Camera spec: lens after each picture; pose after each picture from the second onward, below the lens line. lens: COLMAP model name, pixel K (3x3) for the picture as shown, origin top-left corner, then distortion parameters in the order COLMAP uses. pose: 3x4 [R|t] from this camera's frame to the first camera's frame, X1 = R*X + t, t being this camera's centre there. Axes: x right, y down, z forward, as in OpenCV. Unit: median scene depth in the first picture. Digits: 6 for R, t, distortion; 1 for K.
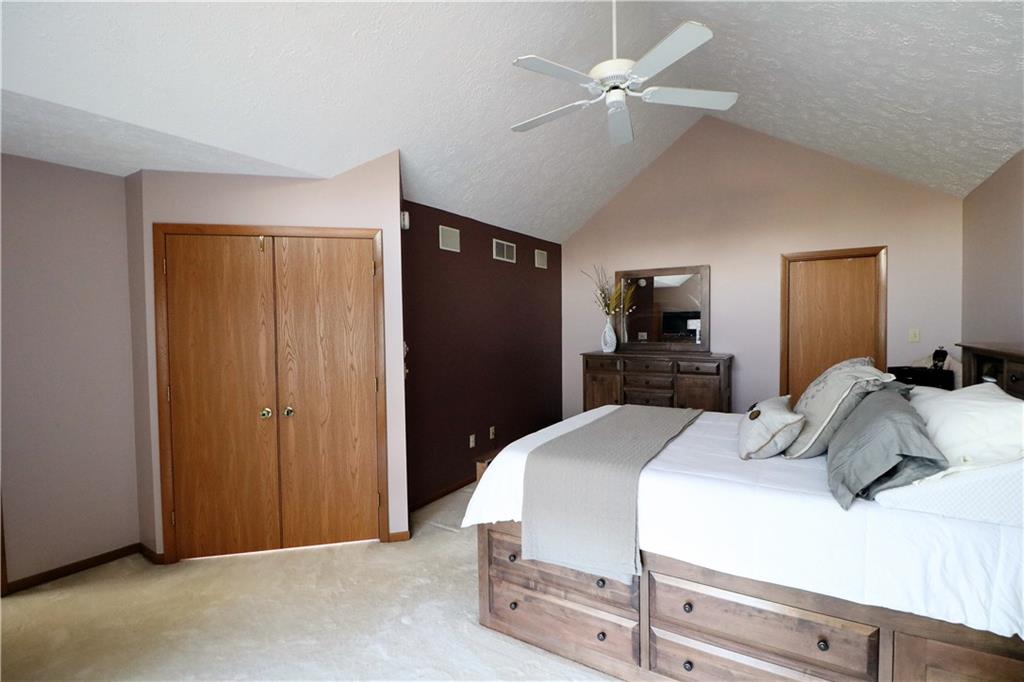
lens RADIAL K [[474.0, 0, 516.9], [0, 474.0, 336.6], [0, 0, 1]] dist [0.000257, -0.013615]
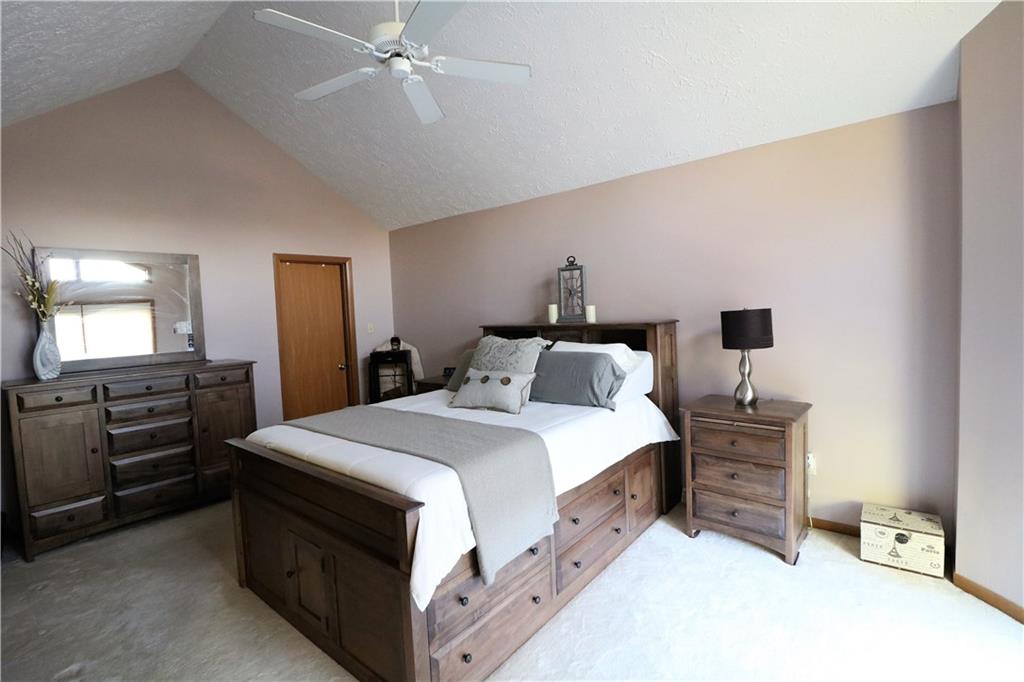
lens RADIAL K [[474.0, 0, 516.9], [0, 474.0, 336.6], [0, 0, 1]] dist [0.000257, -0.013615]
pose [[0.127521, -0.049079, 0.990621, -0.719927], [0.069568, 0.996758, 0.040428, -0.007780], [-0.989393, 0.063760, 0.130522, 0.721777]]
